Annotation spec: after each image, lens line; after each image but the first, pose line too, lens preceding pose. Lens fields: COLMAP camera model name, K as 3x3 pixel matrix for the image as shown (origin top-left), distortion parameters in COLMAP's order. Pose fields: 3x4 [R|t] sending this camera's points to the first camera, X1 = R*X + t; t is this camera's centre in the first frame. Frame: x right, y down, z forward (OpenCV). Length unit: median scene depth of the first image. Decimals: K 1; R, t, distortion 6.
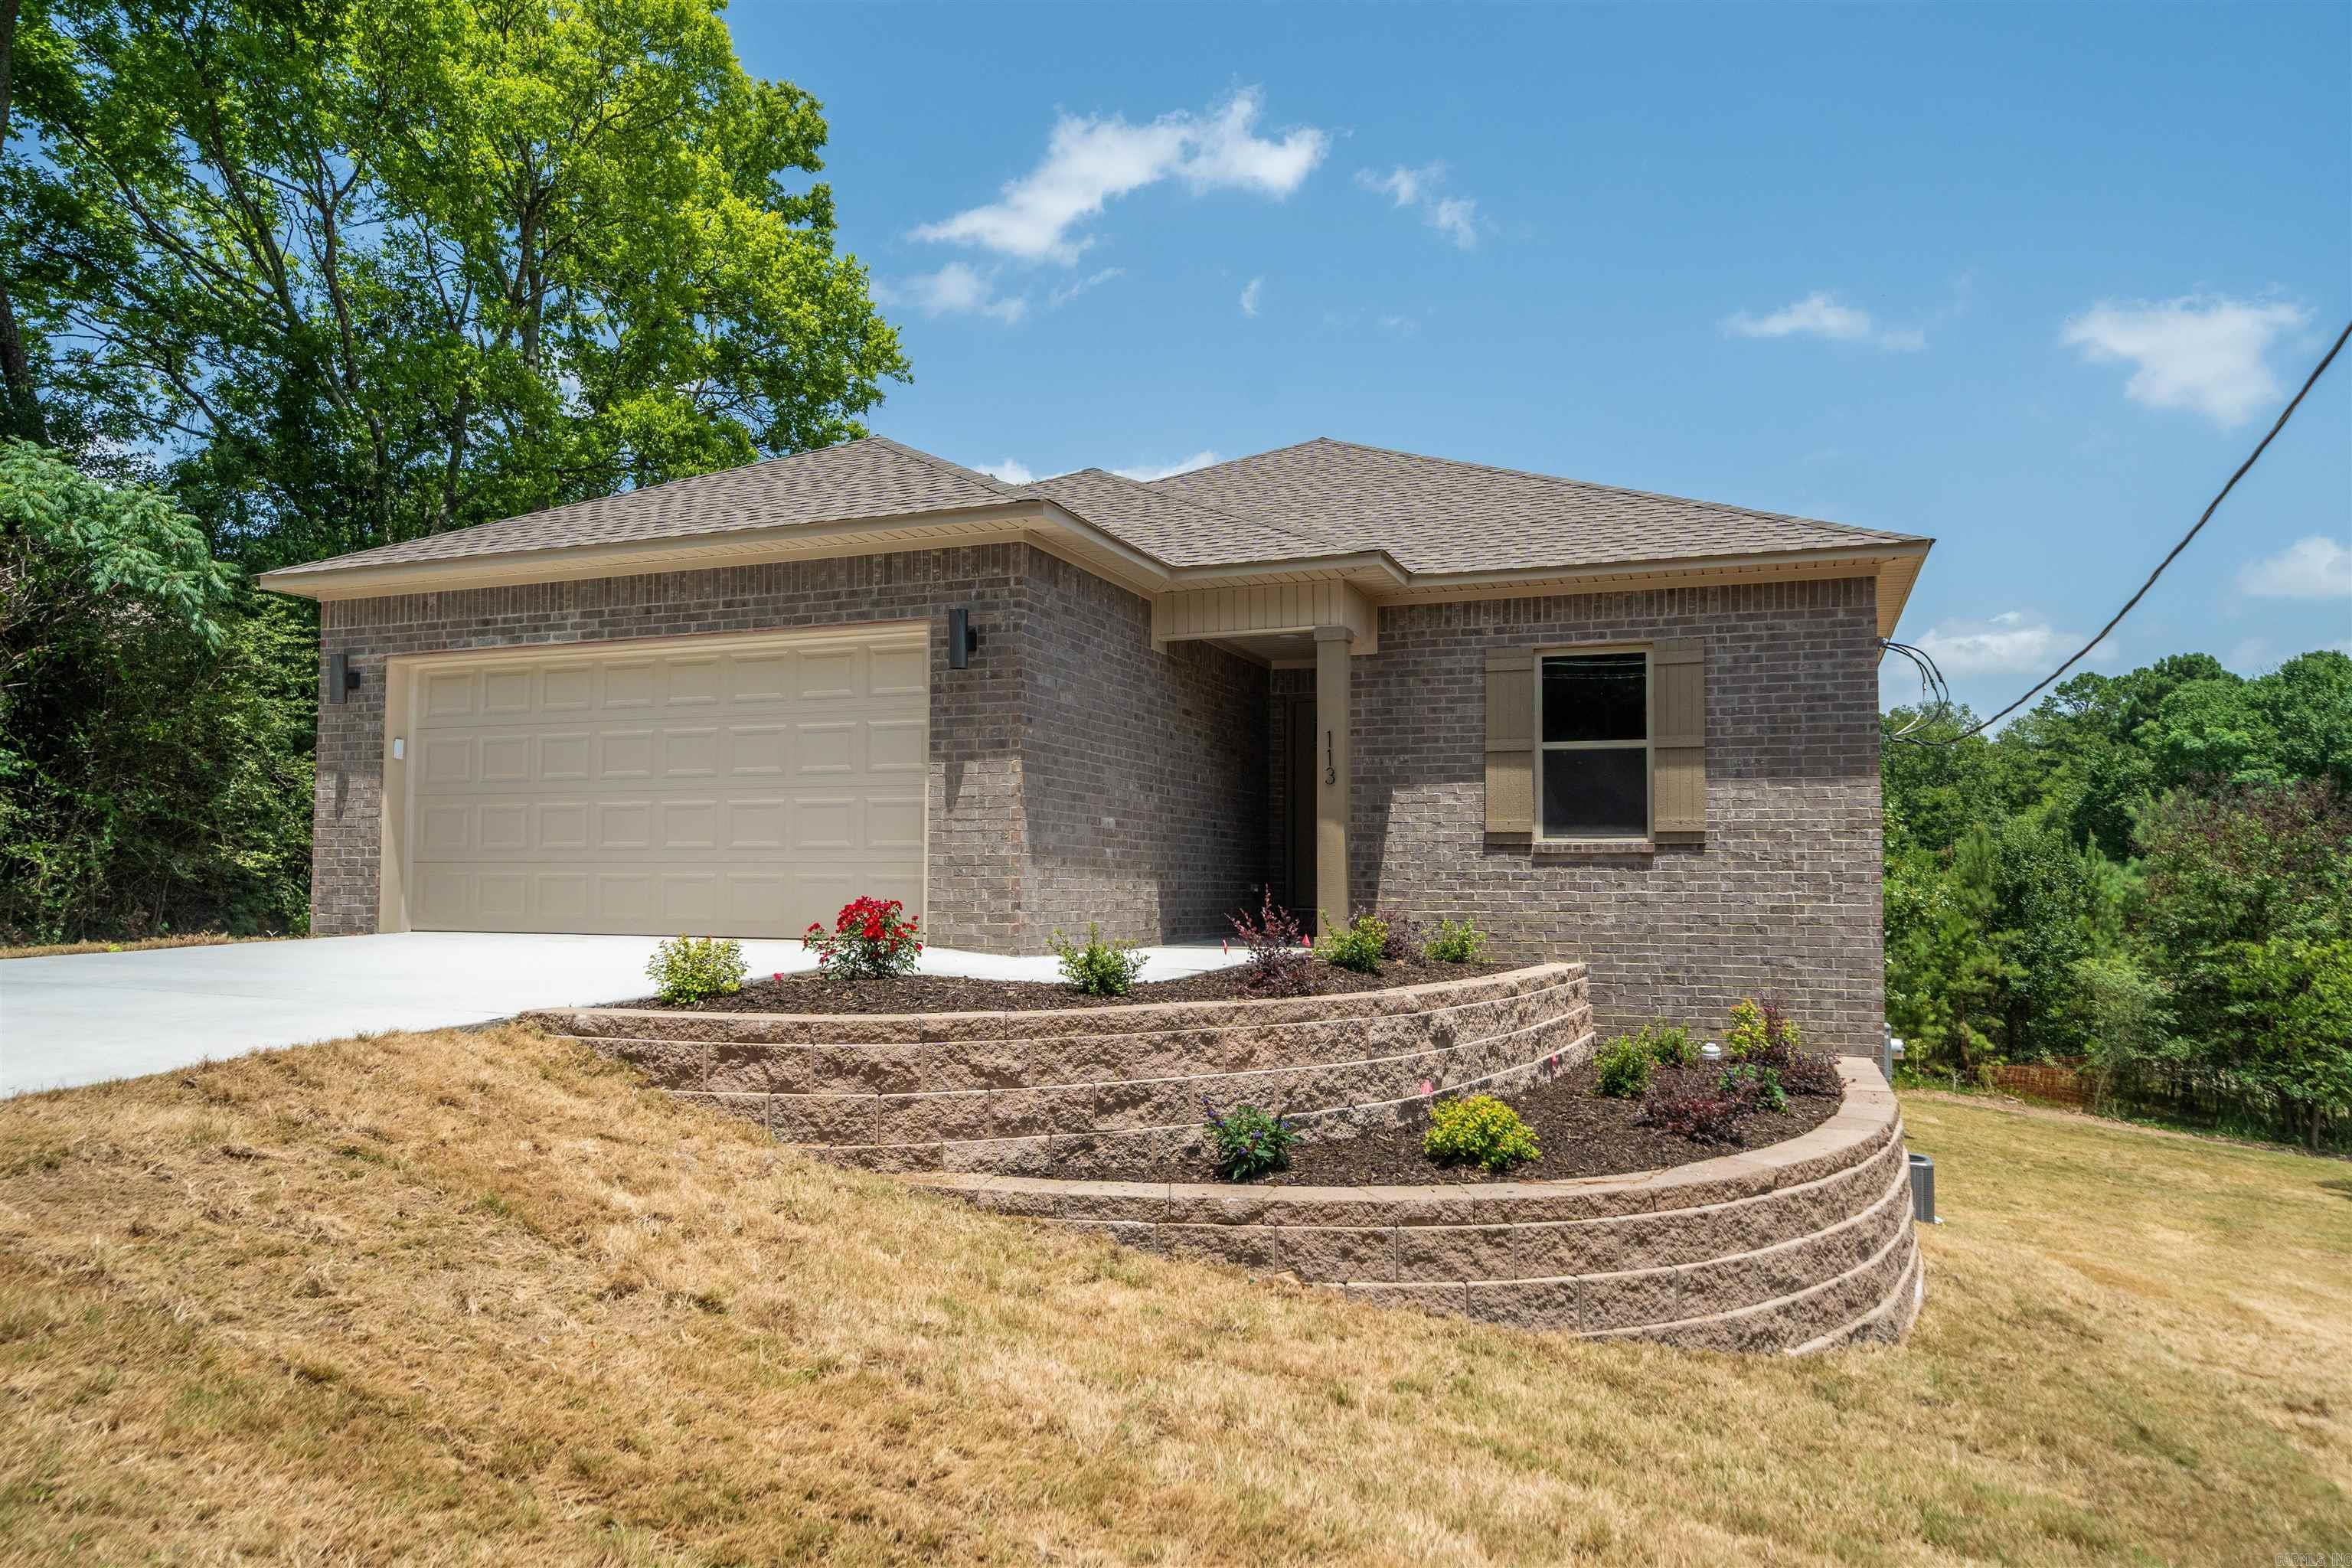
lens RADIAL K [[1506.4, 0, 1176.0], [0, 1506.4, 784.0], [0, 0, 1]] dist [0.001147, 0.000496]
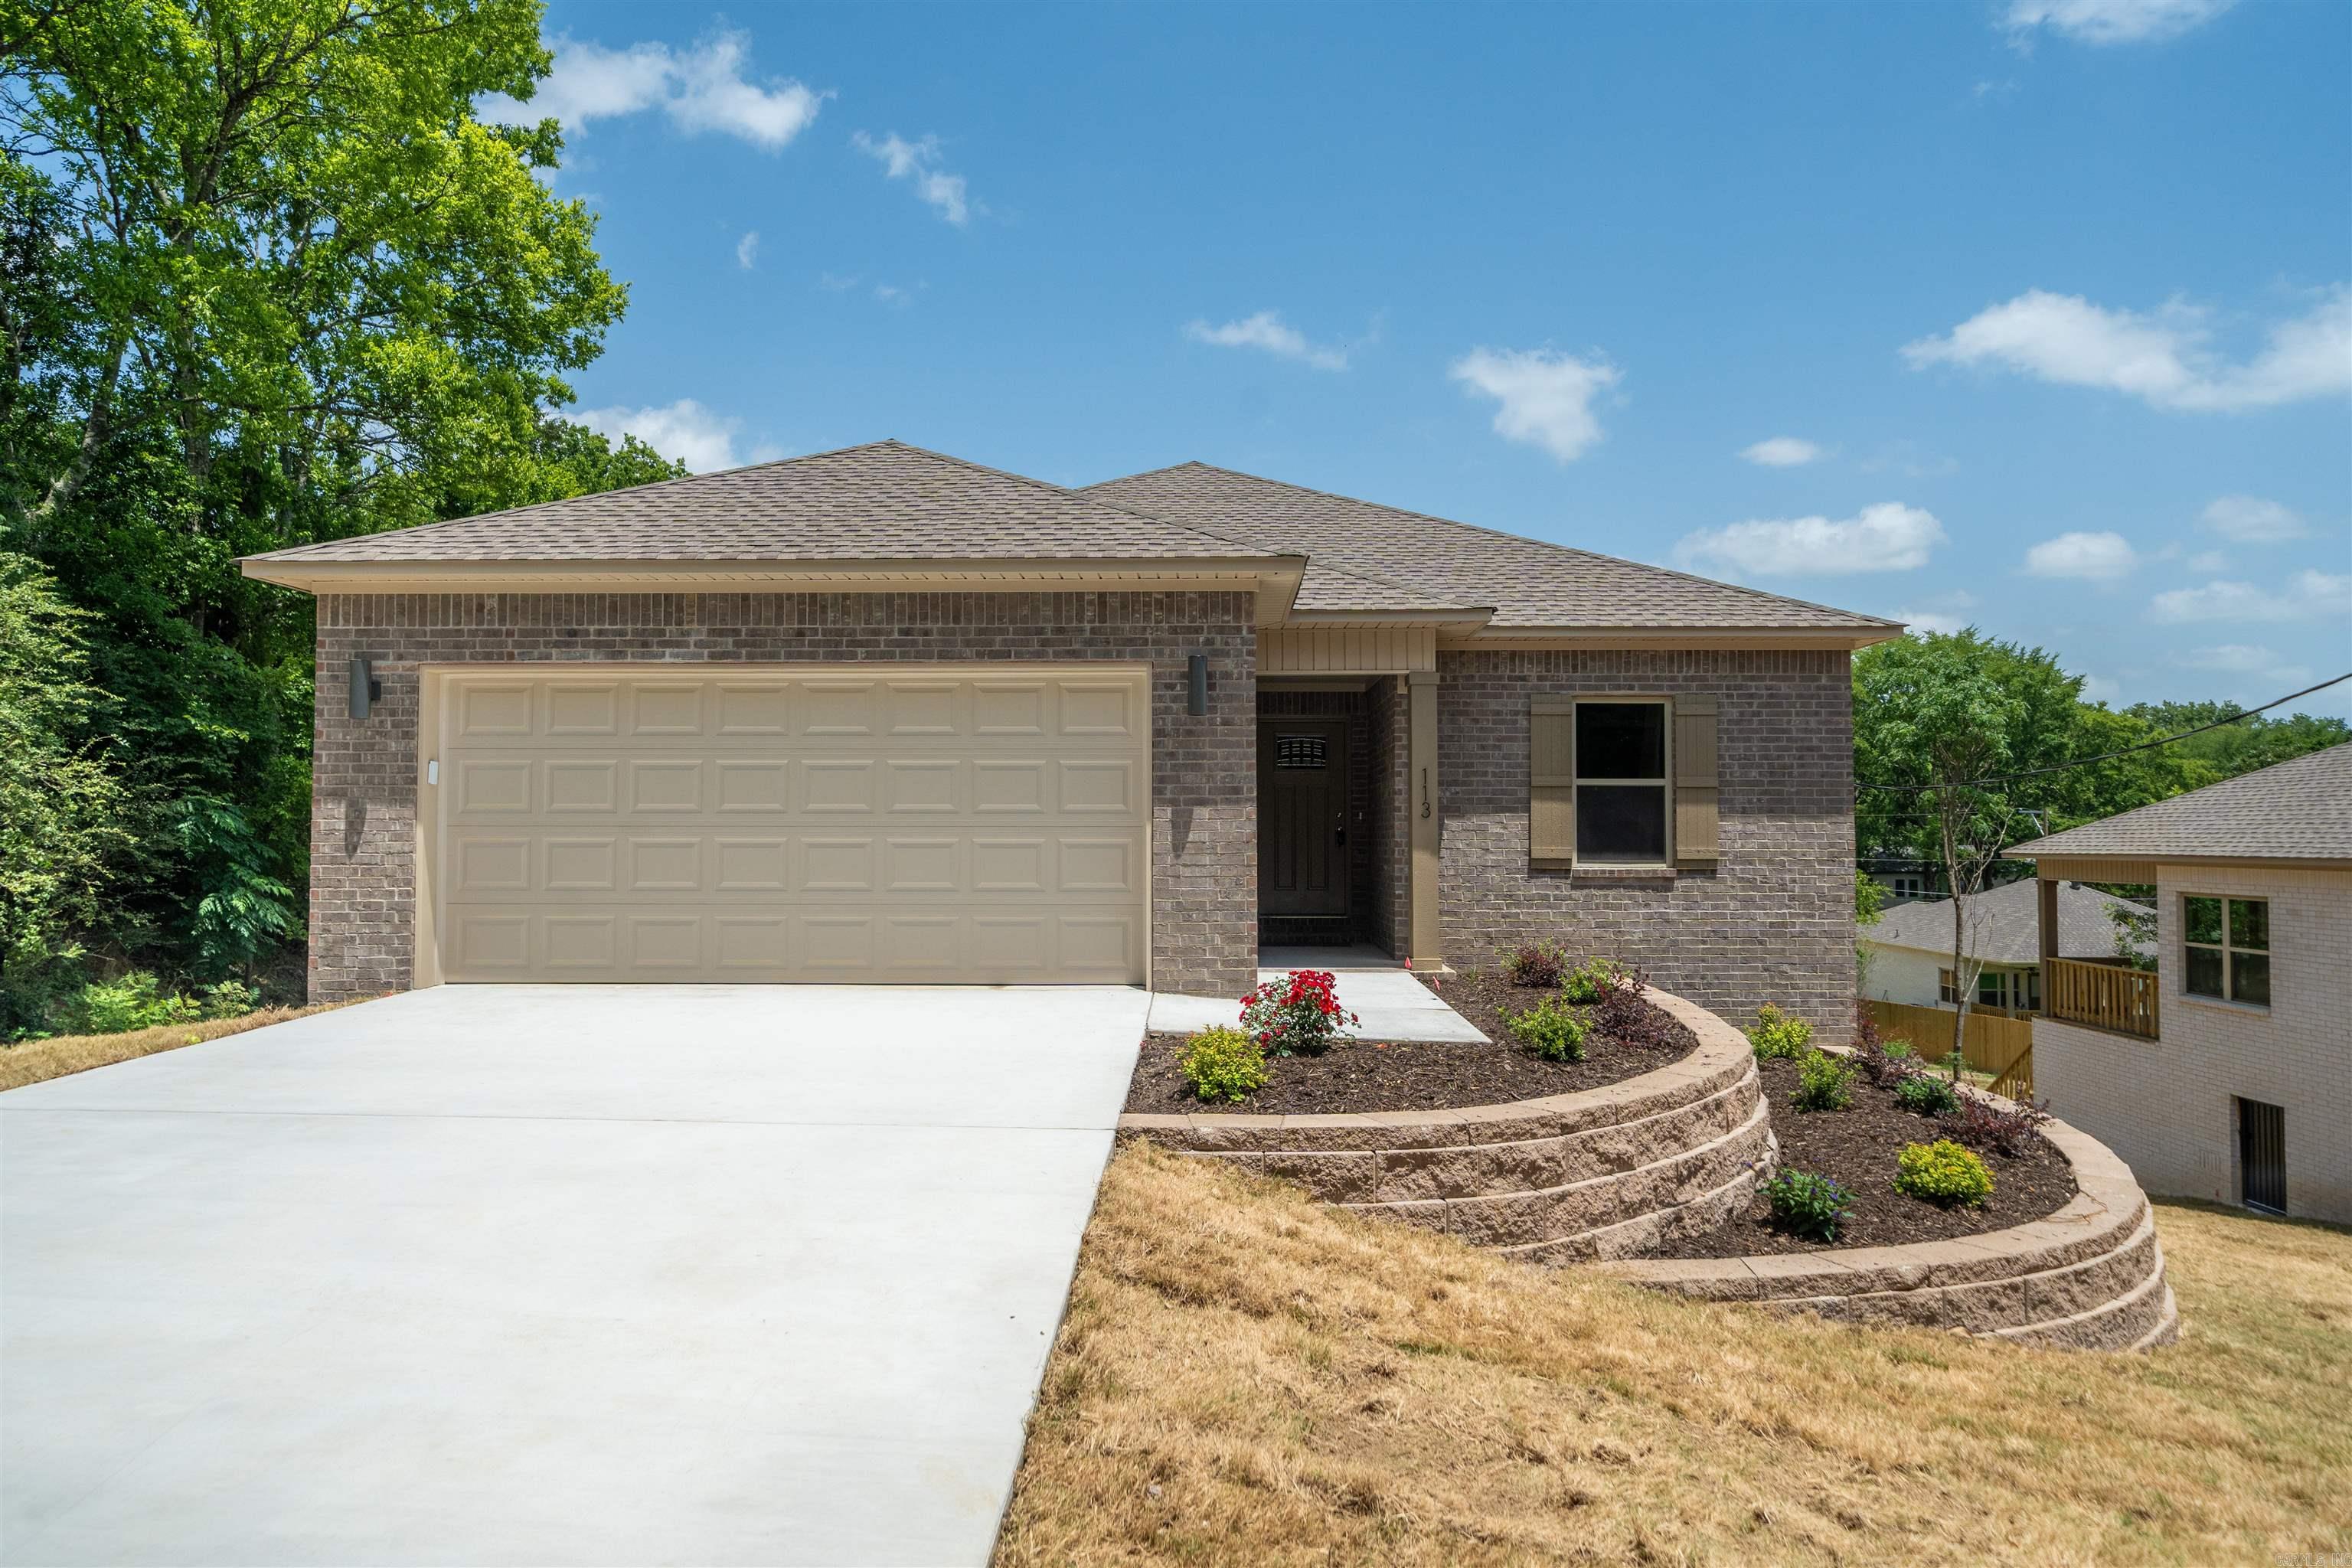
lens RADIAL K [[1417.4, 0, 1176.0], [0, 1417.4, 784.0], [0, 0, 1]] dist [0.015239, -0.000605]
pose [[0.939175, 0.007142, 0.343366, -0.435387], [-0.018921, 0.999341, 0.030966, -0.054579], [-0.342918, -0.035580, 0.938691, 0.107420]]
